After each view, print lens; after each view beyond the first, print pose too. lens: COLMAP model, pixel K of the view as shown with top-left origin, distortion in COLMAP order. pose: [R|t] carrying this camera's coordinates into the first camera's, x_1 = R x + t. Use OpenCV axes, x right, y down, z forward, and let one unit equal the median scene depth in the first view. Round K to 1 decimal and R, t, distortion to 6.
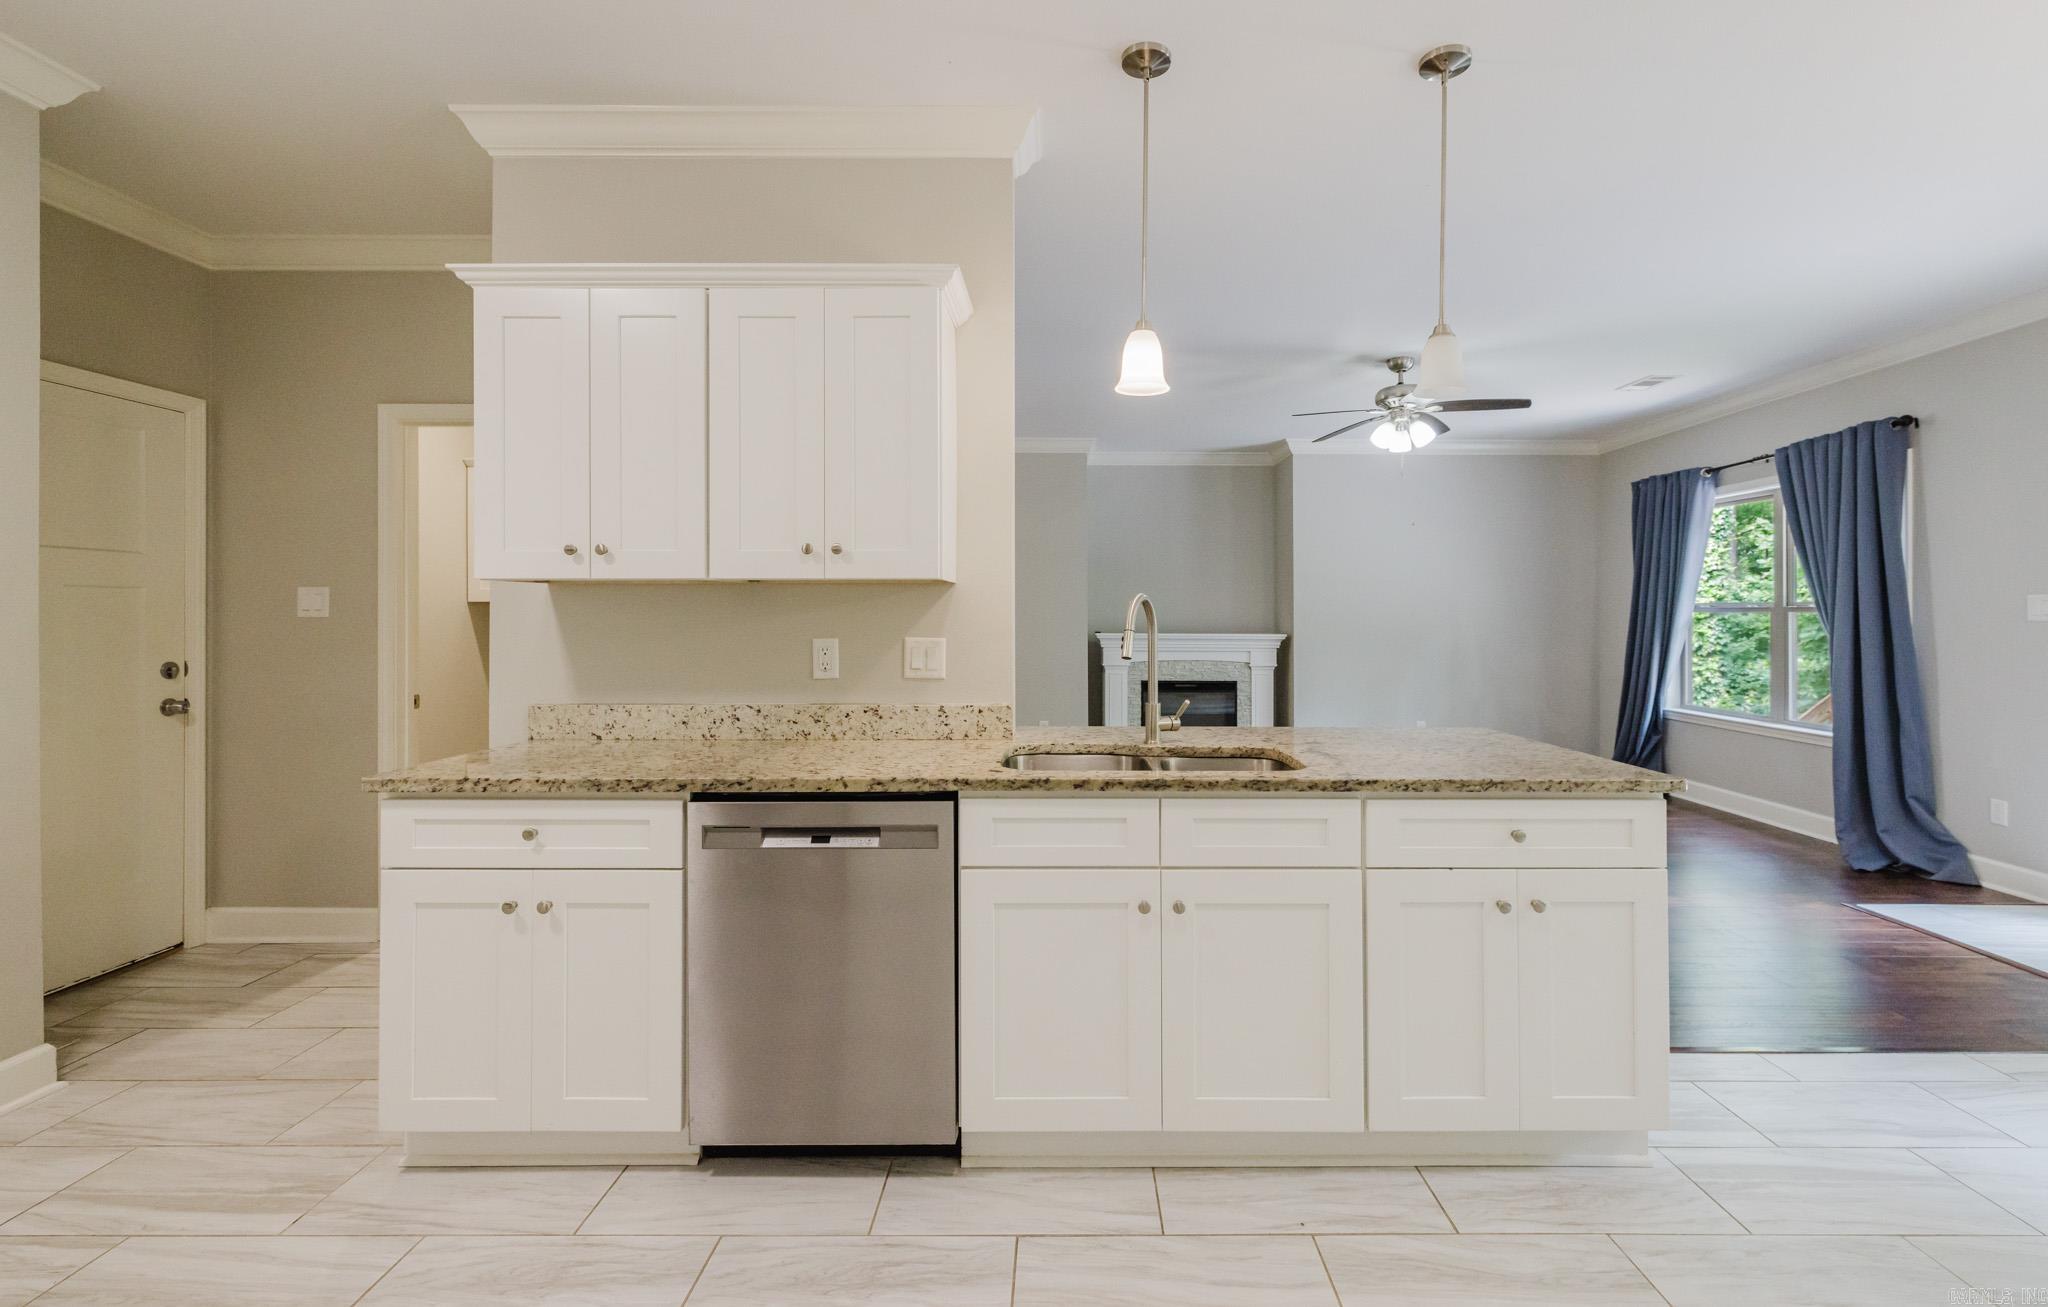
lens RADIAL K [[887.5, 0, 1093.1], [0, 887.5, 607.6], [0, 0, 1]] dist [-0.000296, 0.000927]
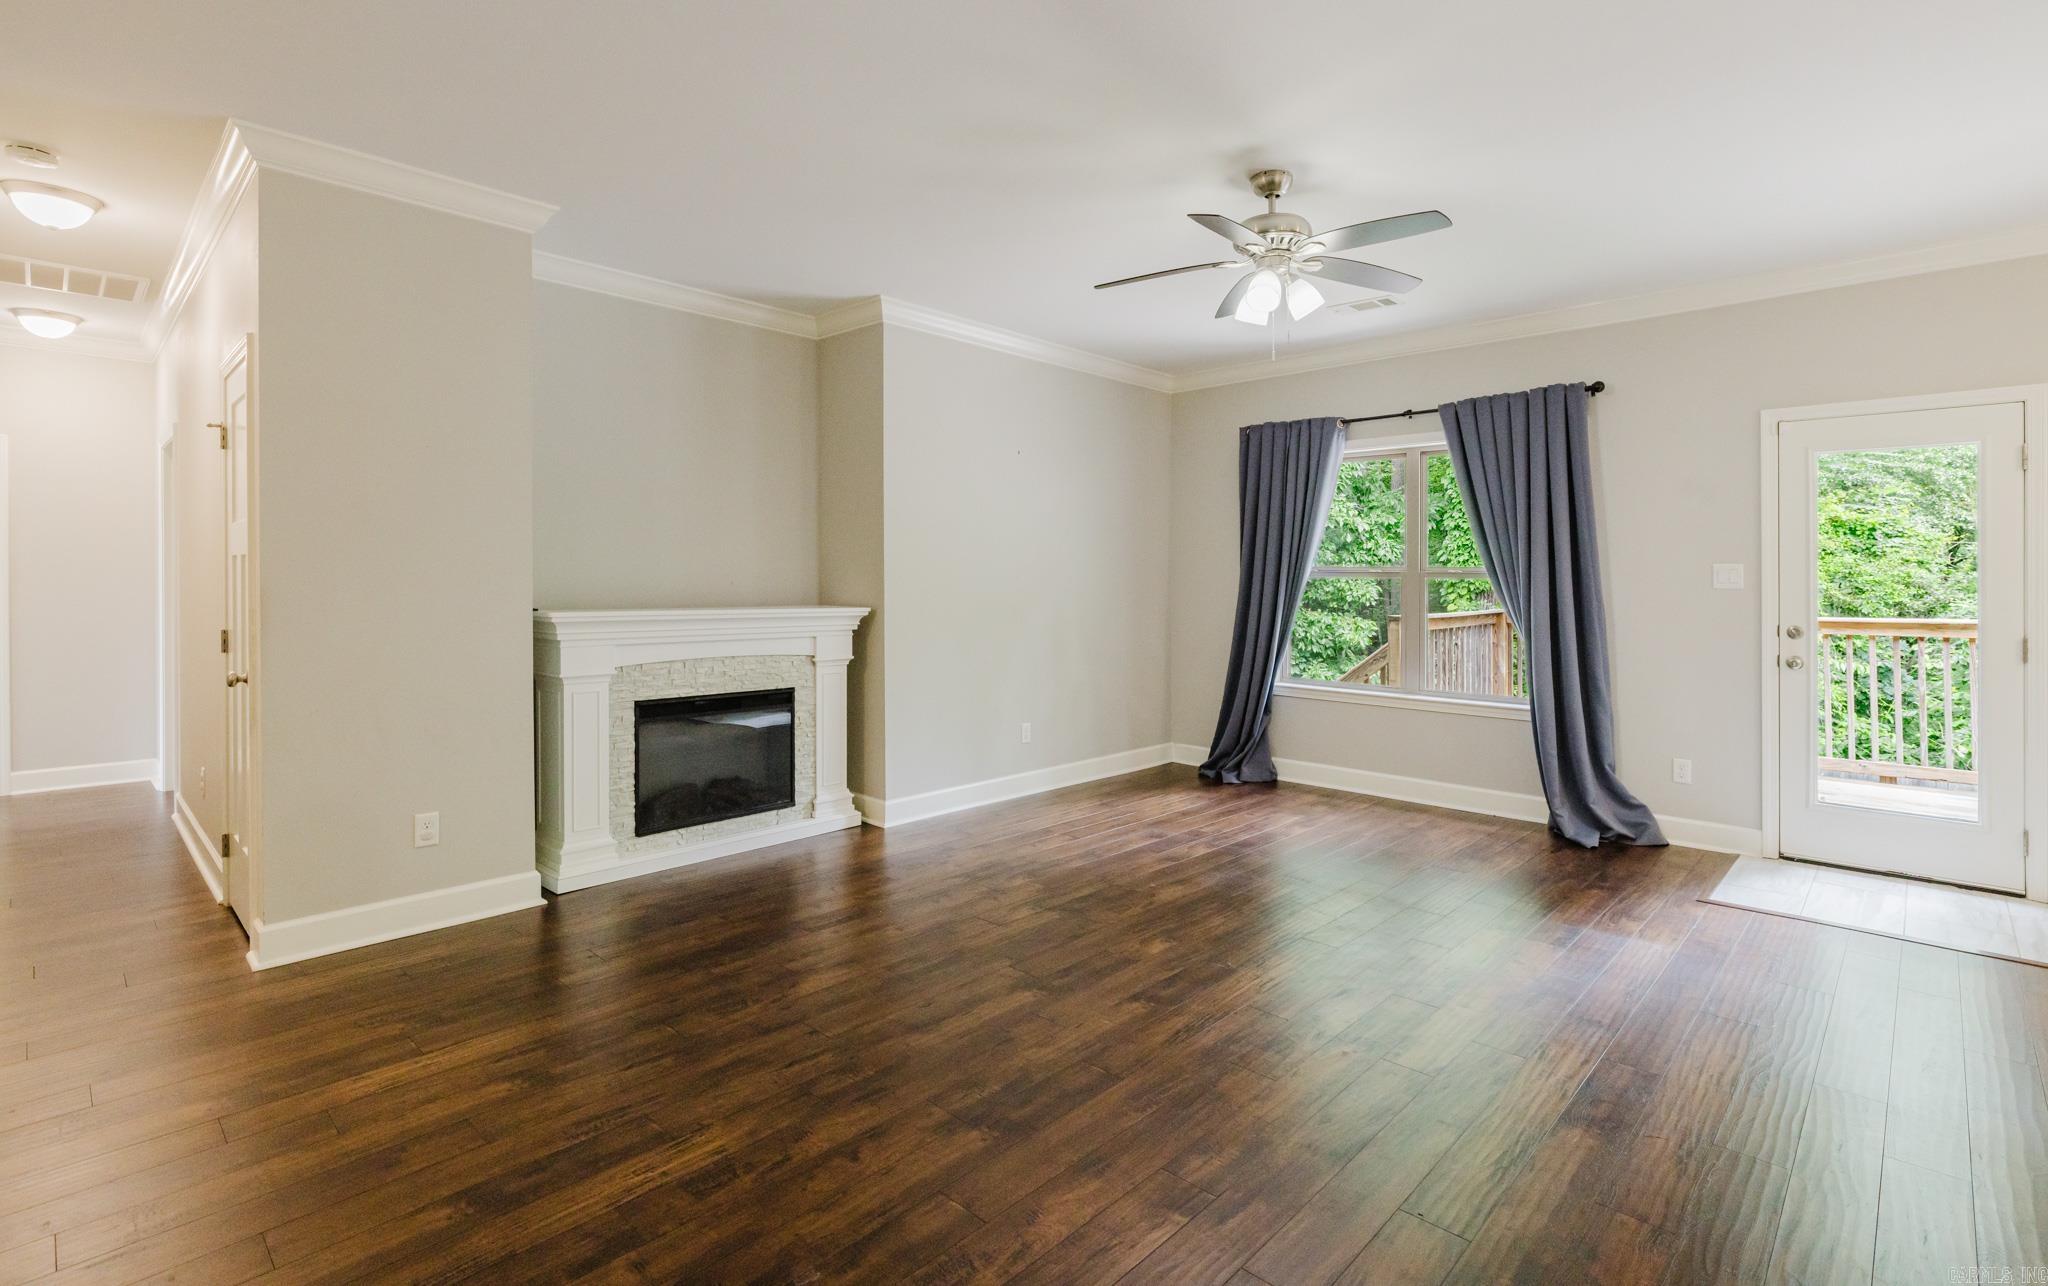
lens RADIAL K [[953.4, 0, 1043.1], [0, 953.4, 584.2], [0, 0, 1]] dist [0.000617, 0.000585]
pose [[0.697967, 0.000713, 0.716129, -0.308265], [-0.013469, 0.999836, 0.012131, 0.006256], [-0.716003, -0.018113, 0.697862, 0.749413]]
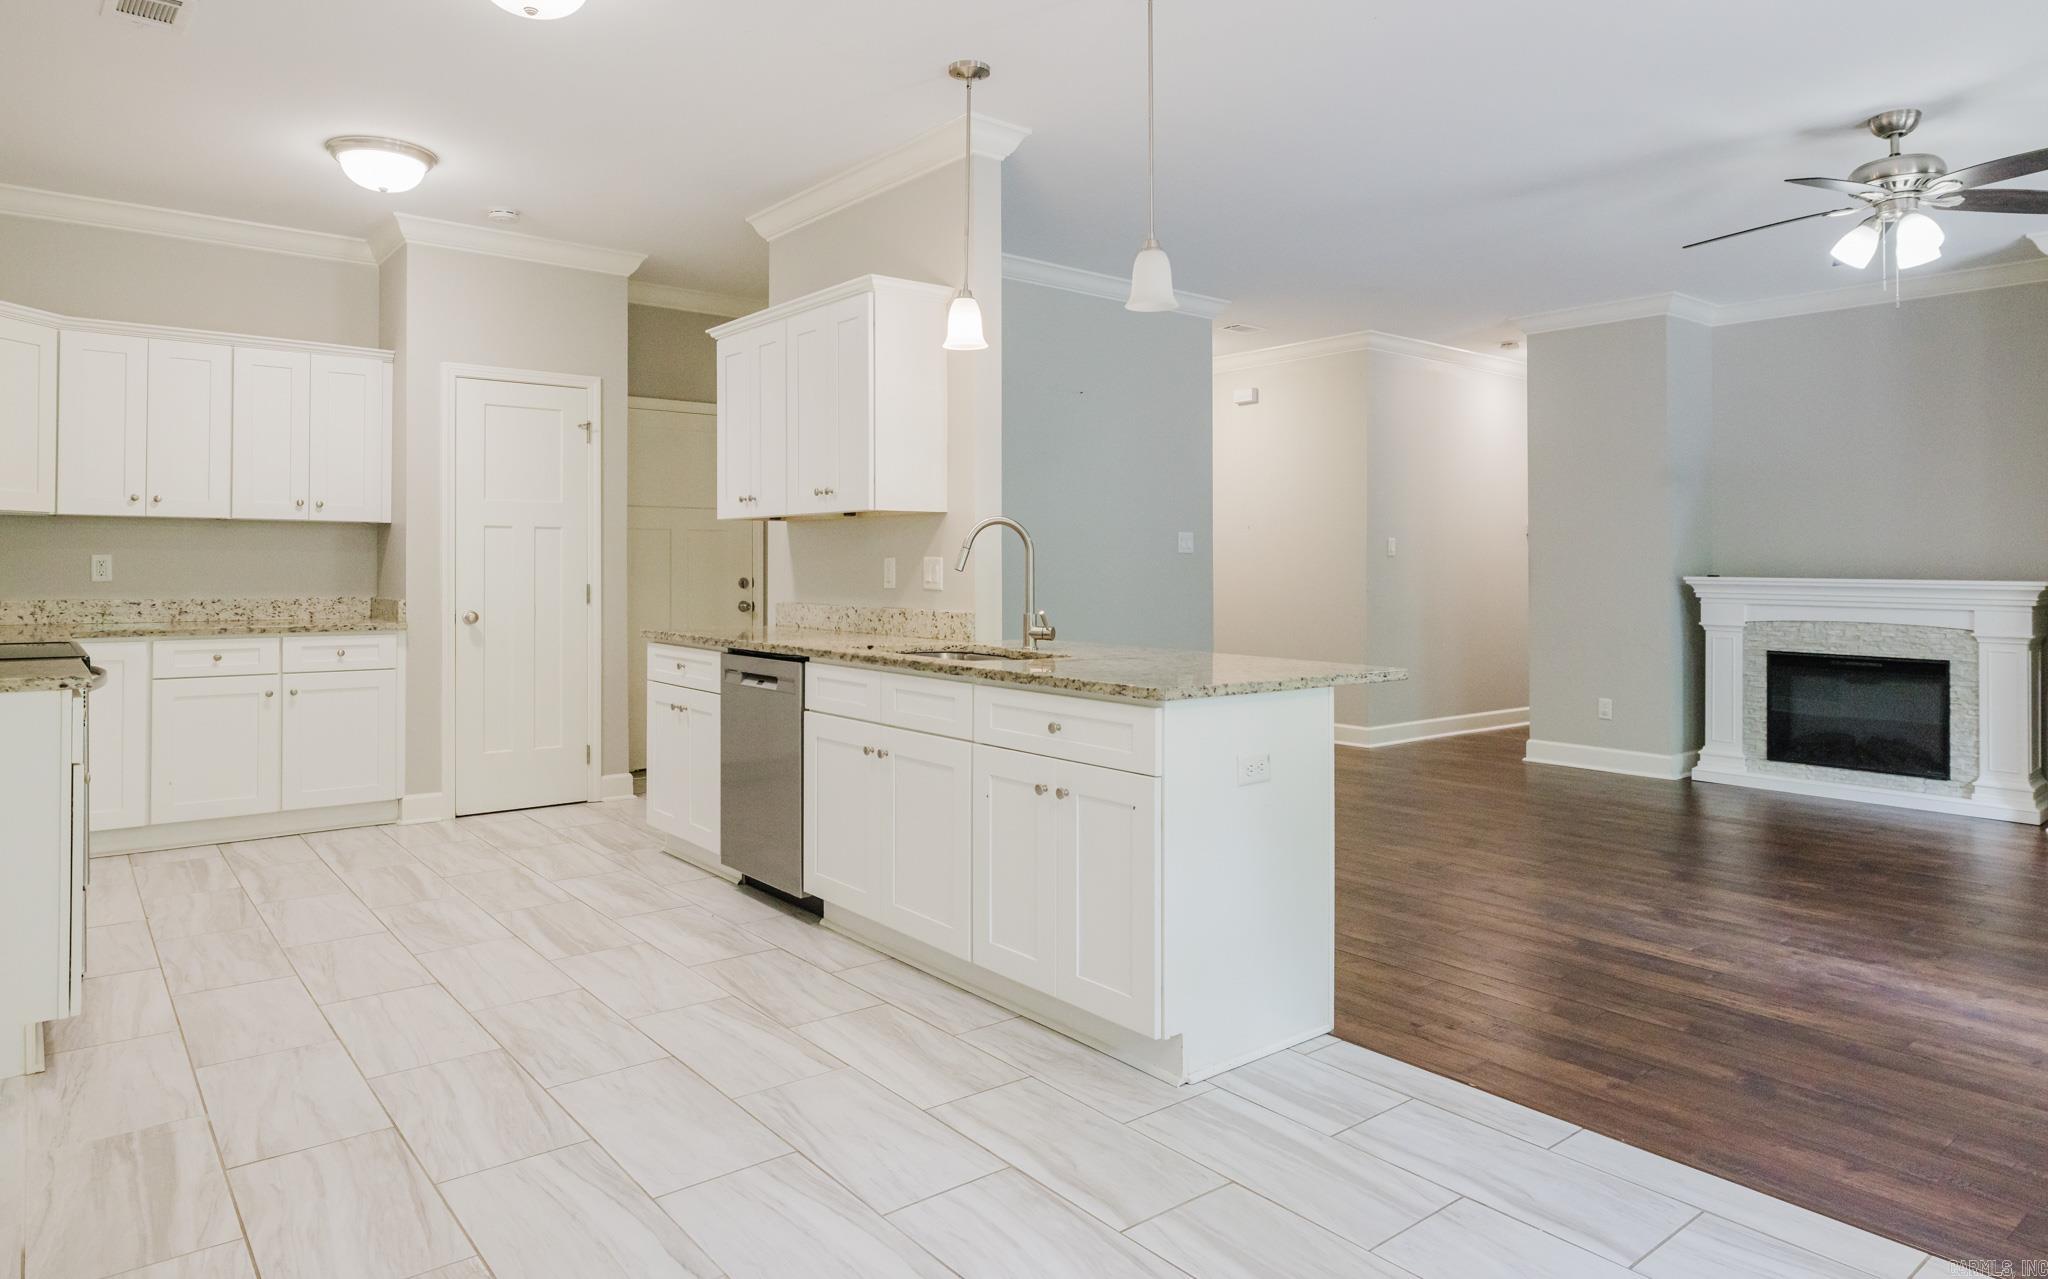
lens RADIAL K [[1277.4, 0, 1035.9], [0, 1277.4, 562.5], [0, 0, 1]] dist [-0.008302, 0.004464]
pose [[0.616090, -0.001051, -0.787675, 0.778930], [0.004254, 0.999989, 0.001992, 0.023116], [0.787665, -0.004578, 0.616087, 0.007147]]
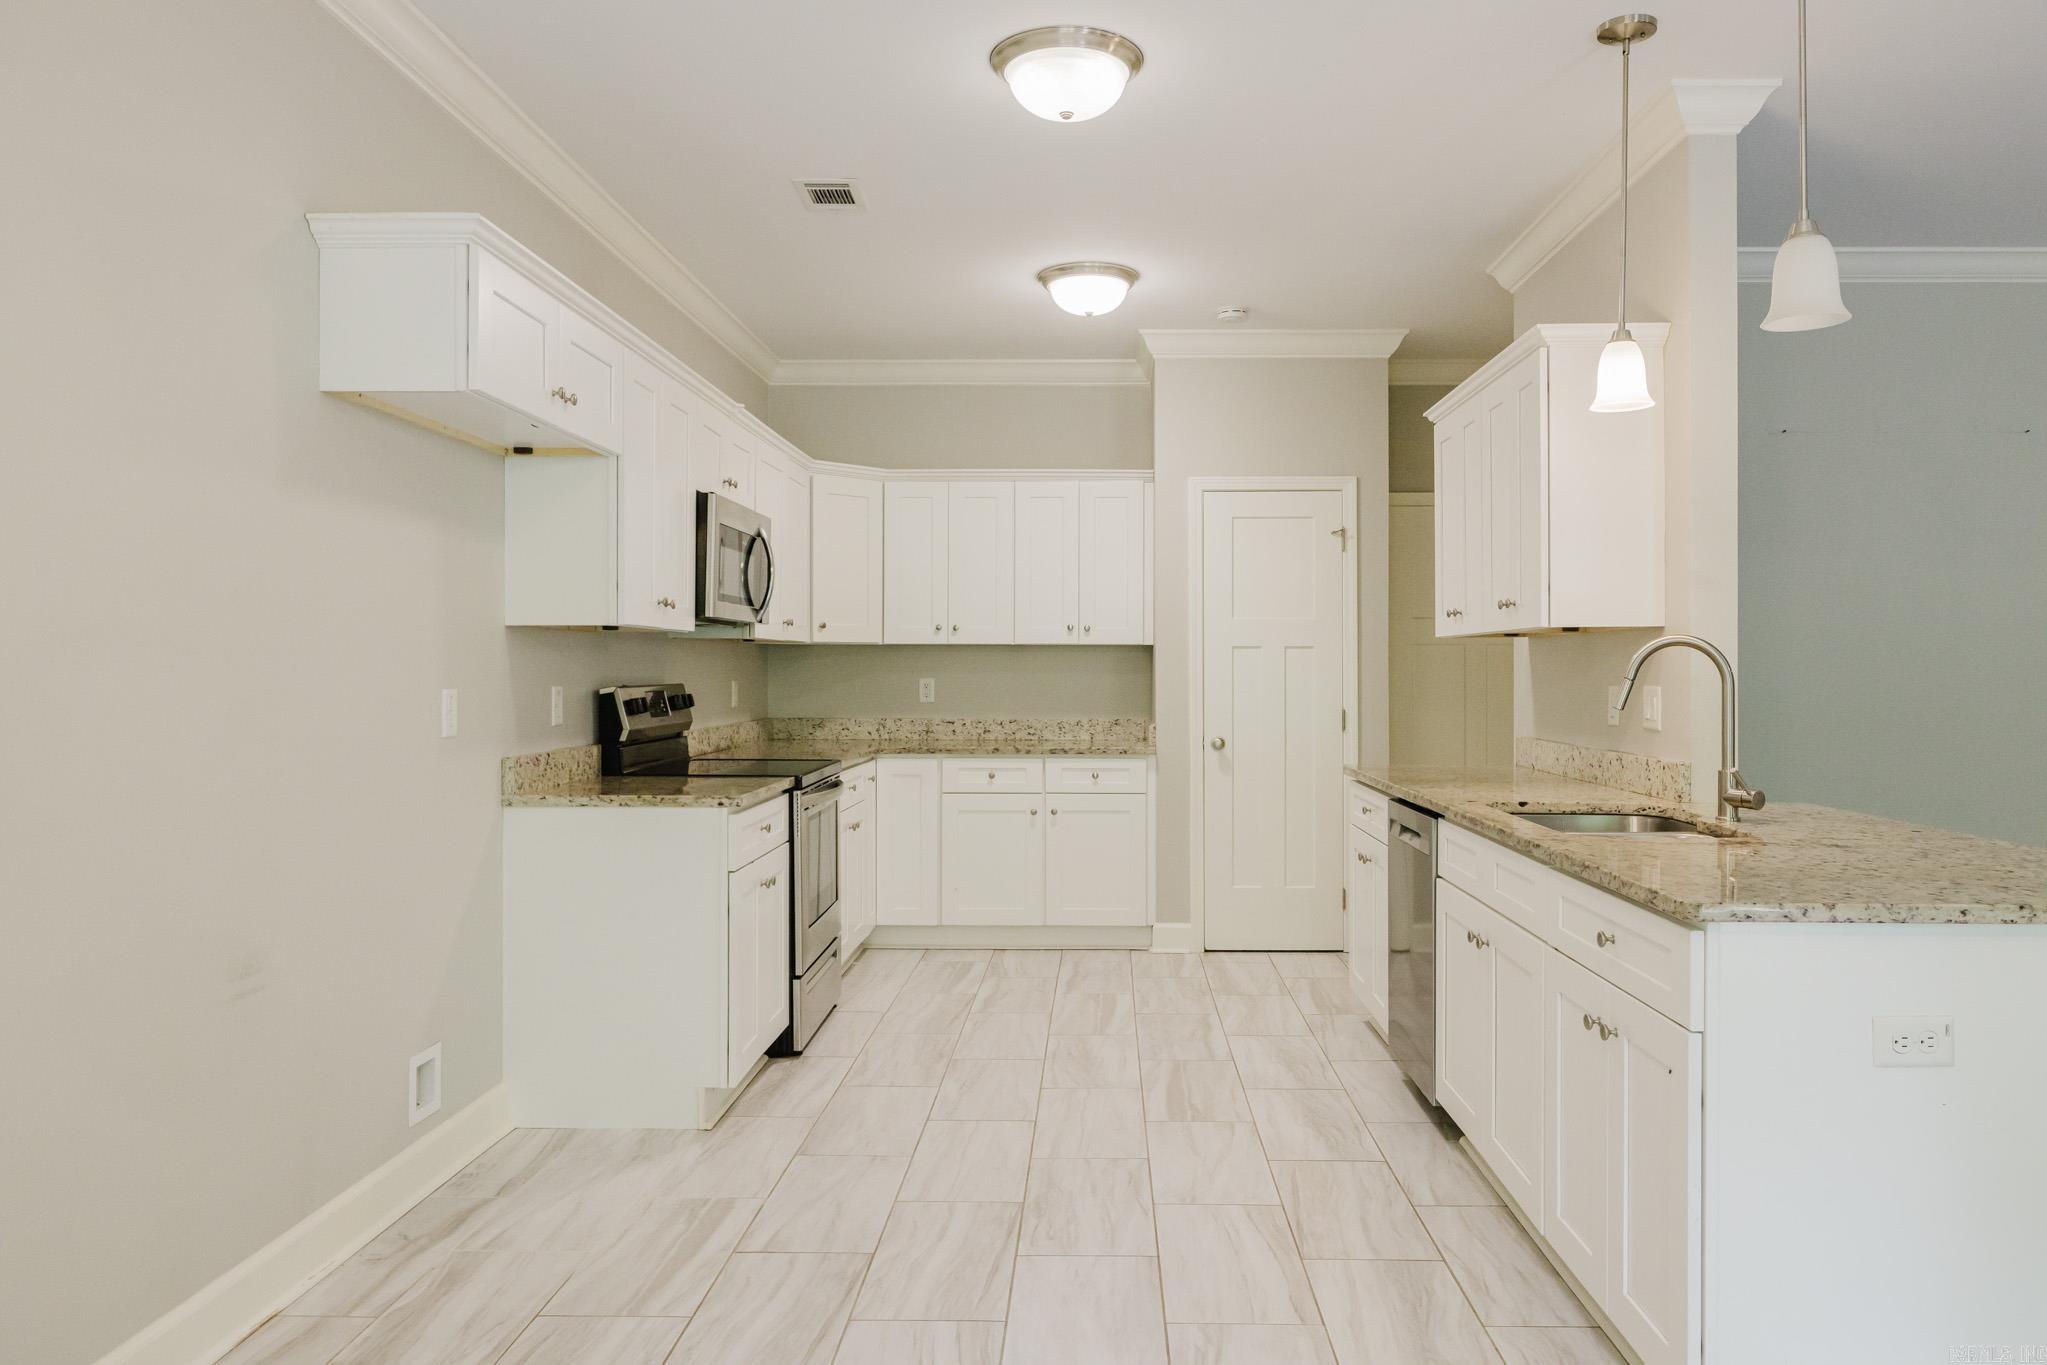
lens RADIAL K [[1453.5, 0, 1037.5], [0, 1453.5, 686.0], [0, 0, 1]] dist [-0.001813, -0.005502]
pose [[-0.056235, 0.010730, -0.998360, 0.815283], [0.009488, 0.999903, 0.010213, 0.007372], [0.998372, -0.008898, -0.056332, 0.263285]]
